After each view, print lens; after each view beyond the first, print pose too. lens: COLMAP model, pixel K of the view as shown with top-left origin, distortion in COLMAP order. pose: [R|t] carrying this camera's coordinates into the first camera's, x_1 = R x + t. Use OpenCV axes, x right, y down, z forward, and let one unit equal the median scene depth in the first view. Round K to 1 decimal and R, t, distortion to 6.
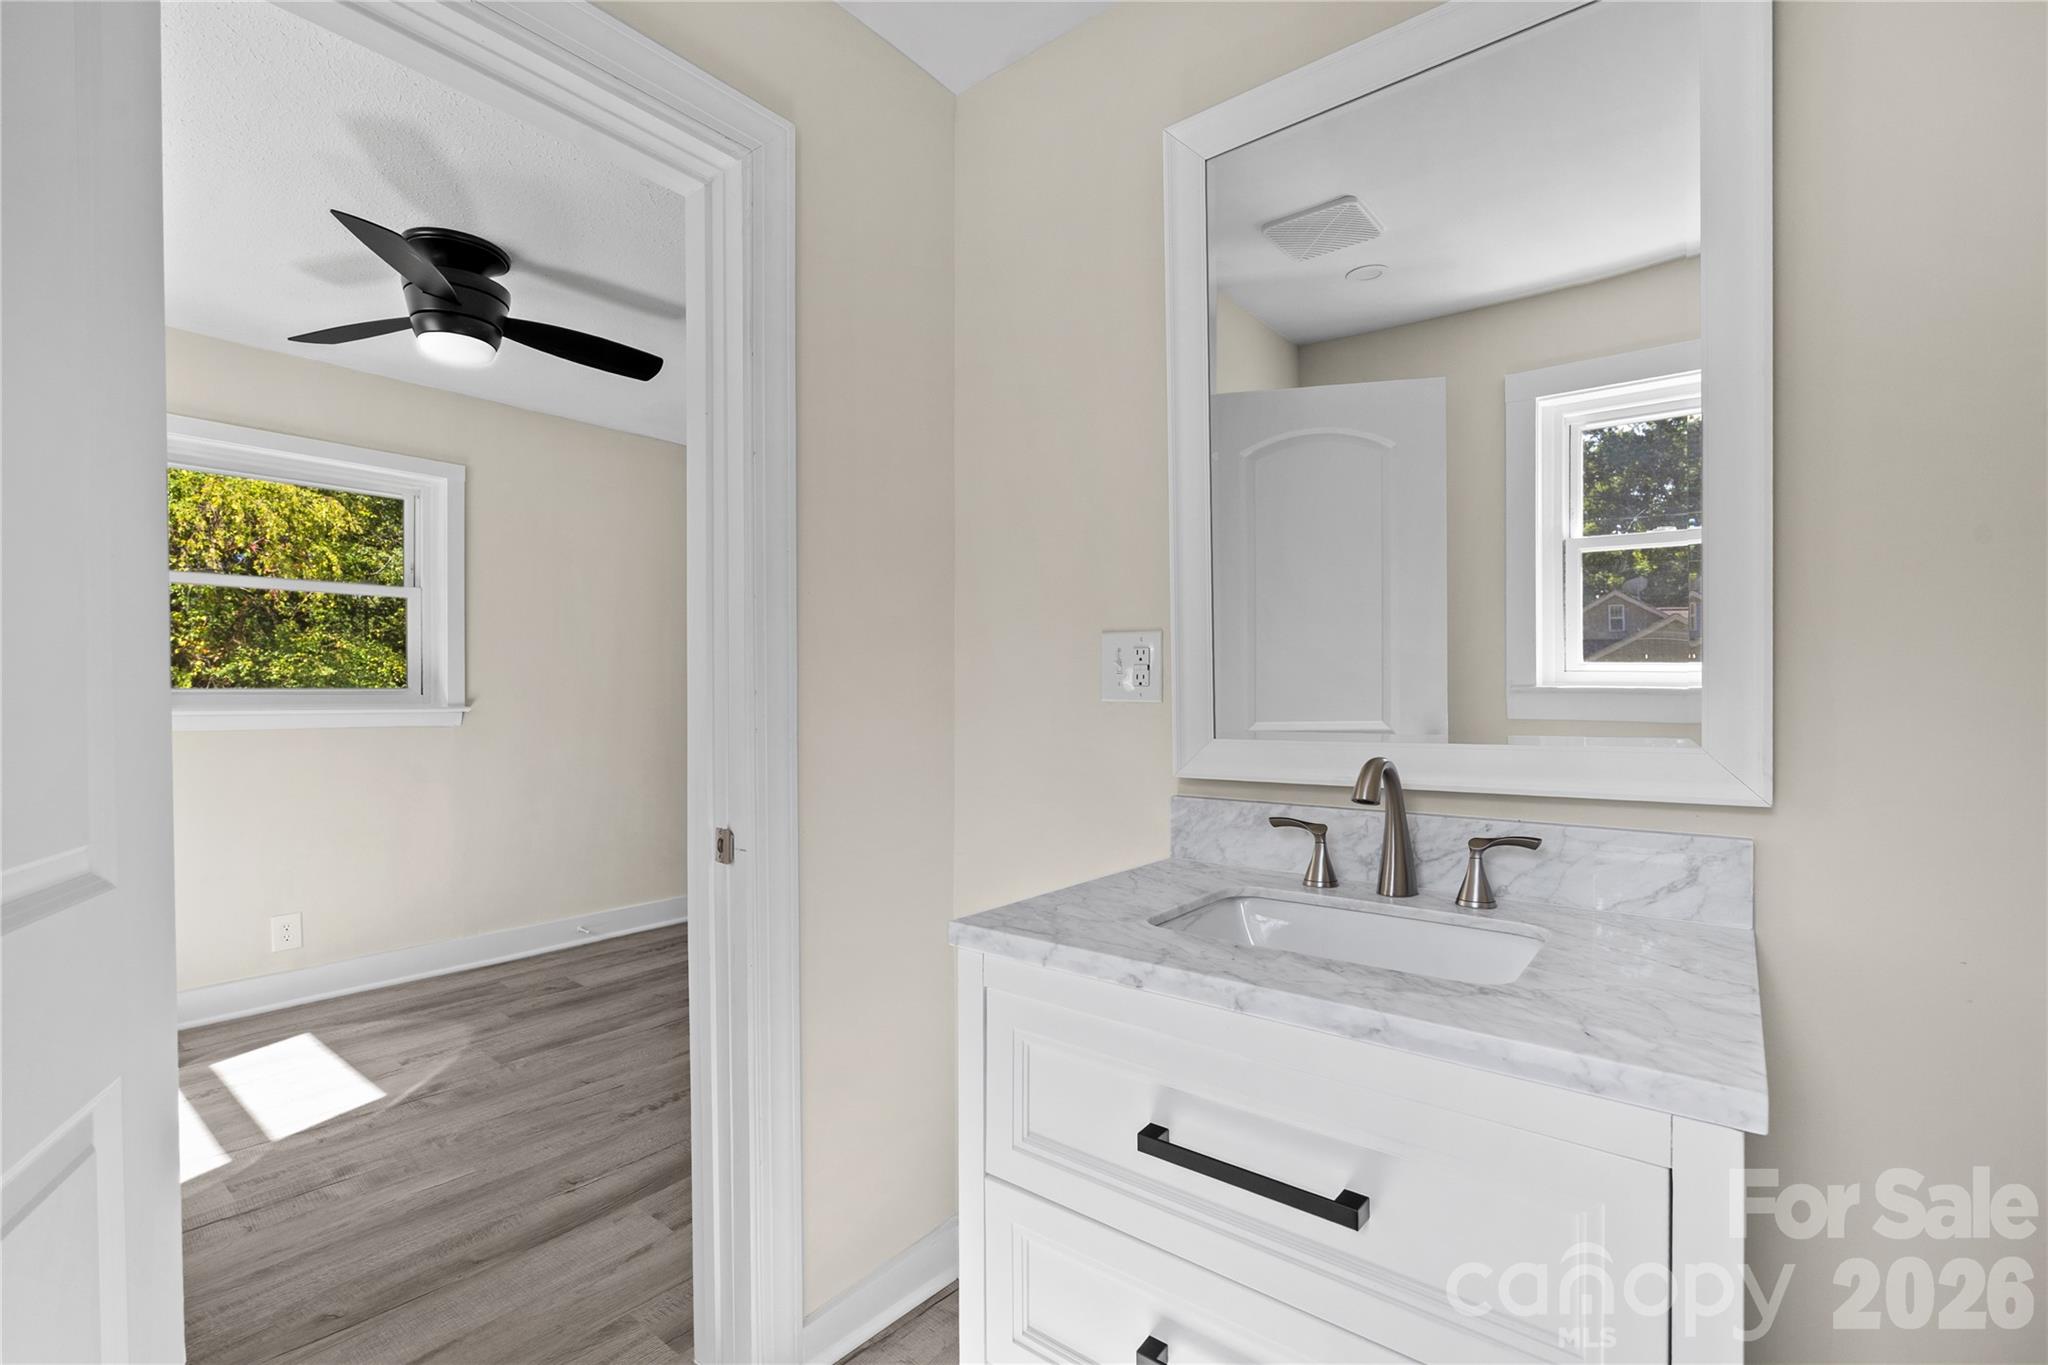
lens RADIAL K [[877.9, 0, 1009.2], [0, 877.9, 669.5], [0, 0, 1]] dist [-0.010280, -0.000034]
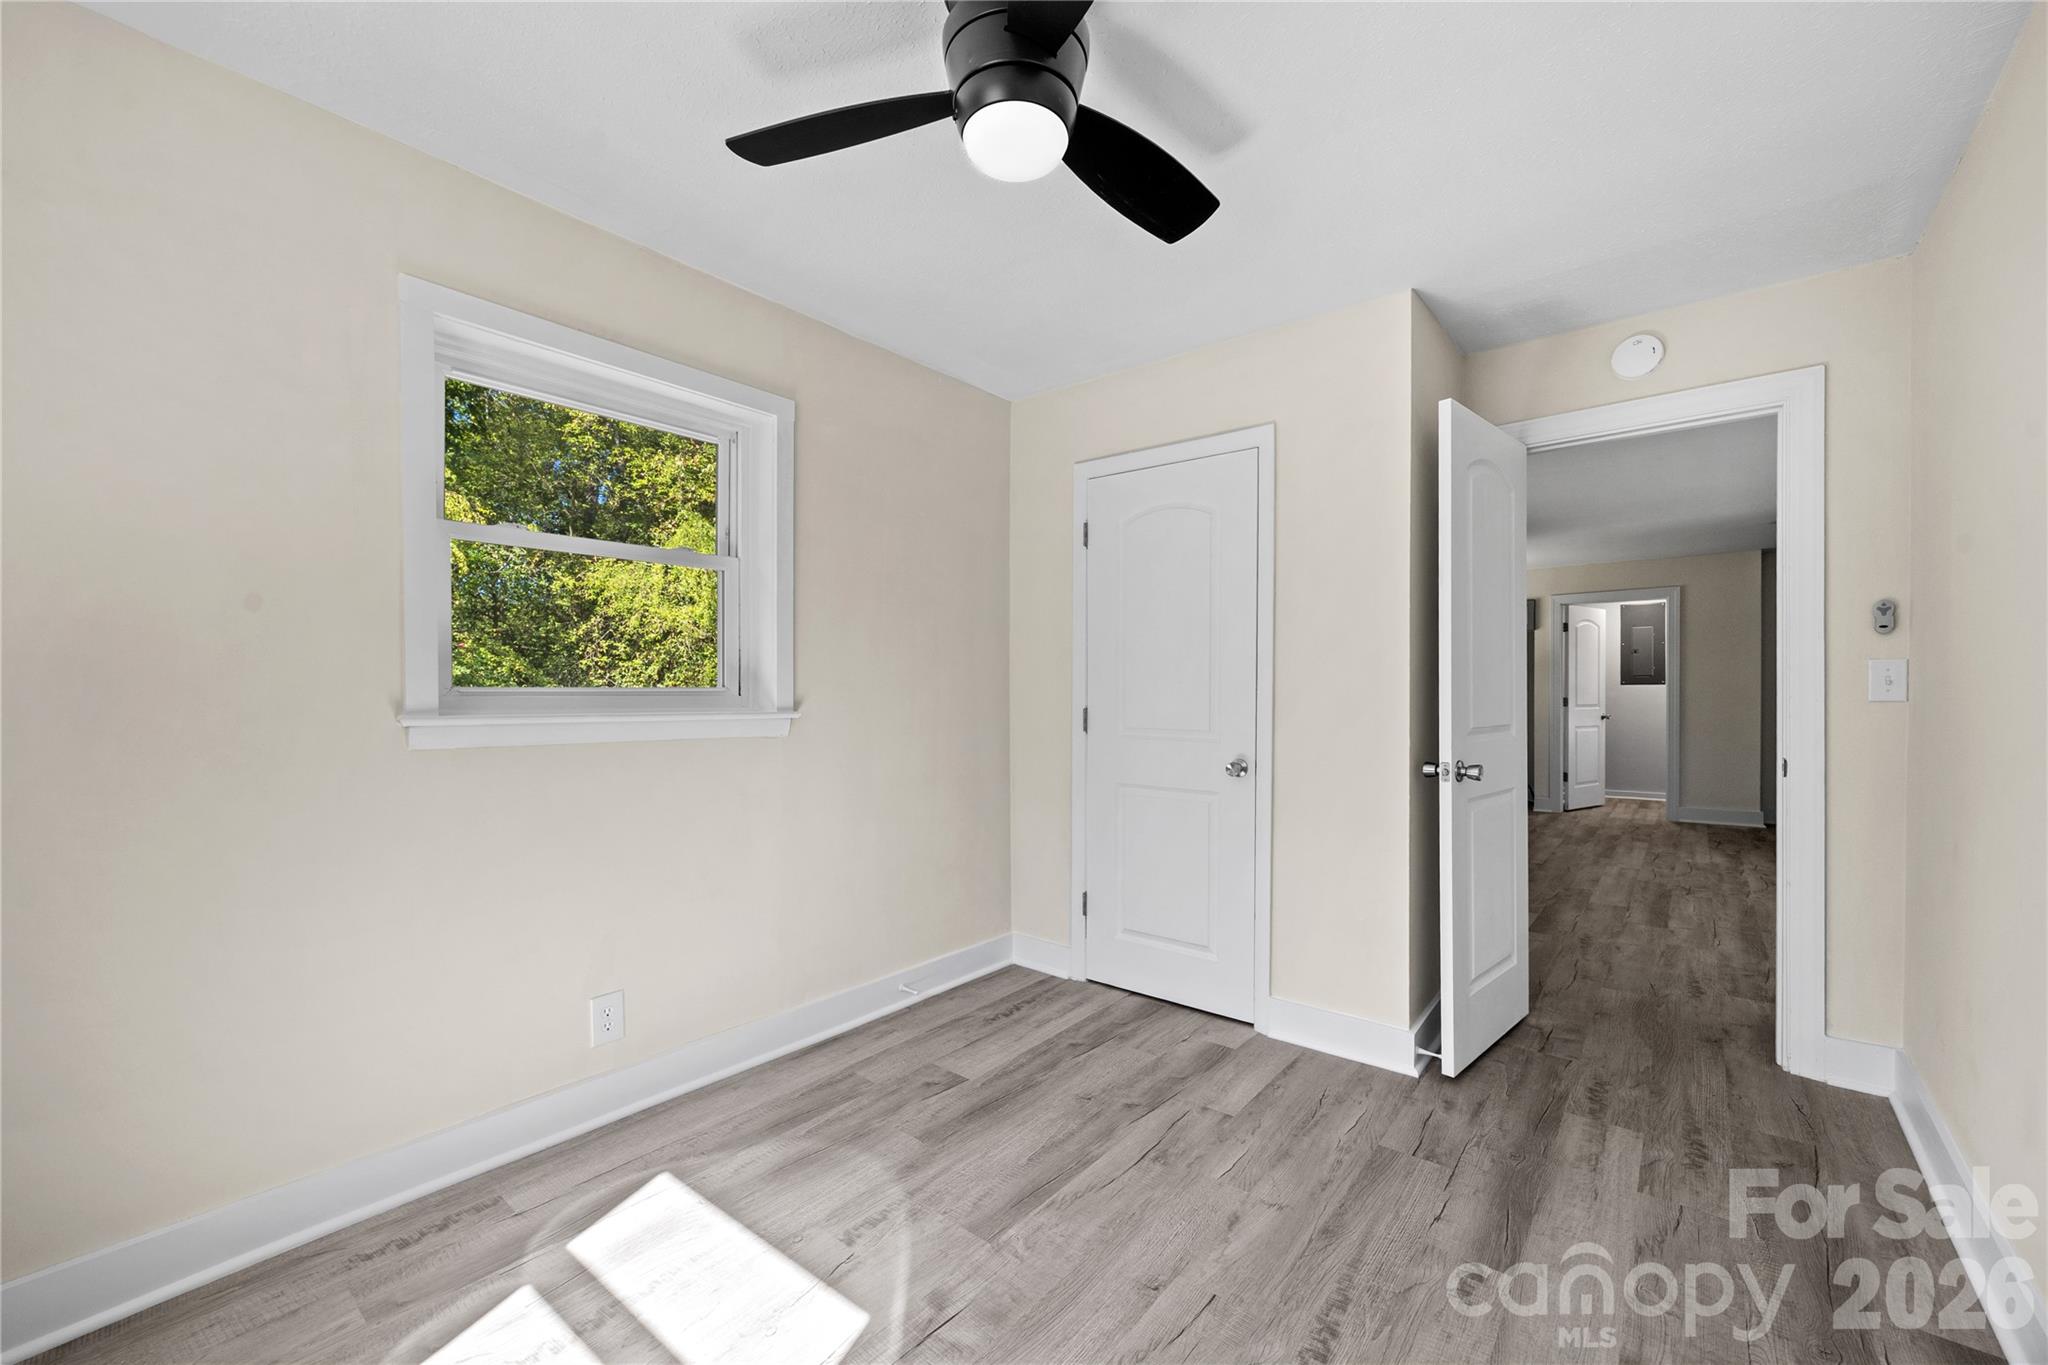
lens RADIAL K [[797.8, 0, 966.0], [0, 797.8, 673.9], [0, 0, 1]] dist [0.008571, -0.000551]
pose [[0.999698, 0.001475, -0.024514, -0.495076], [-0.001434, 0.999998, 0.001687, 0.008333], [0.024516, -0.001651, 0.999698, 0.320838]]
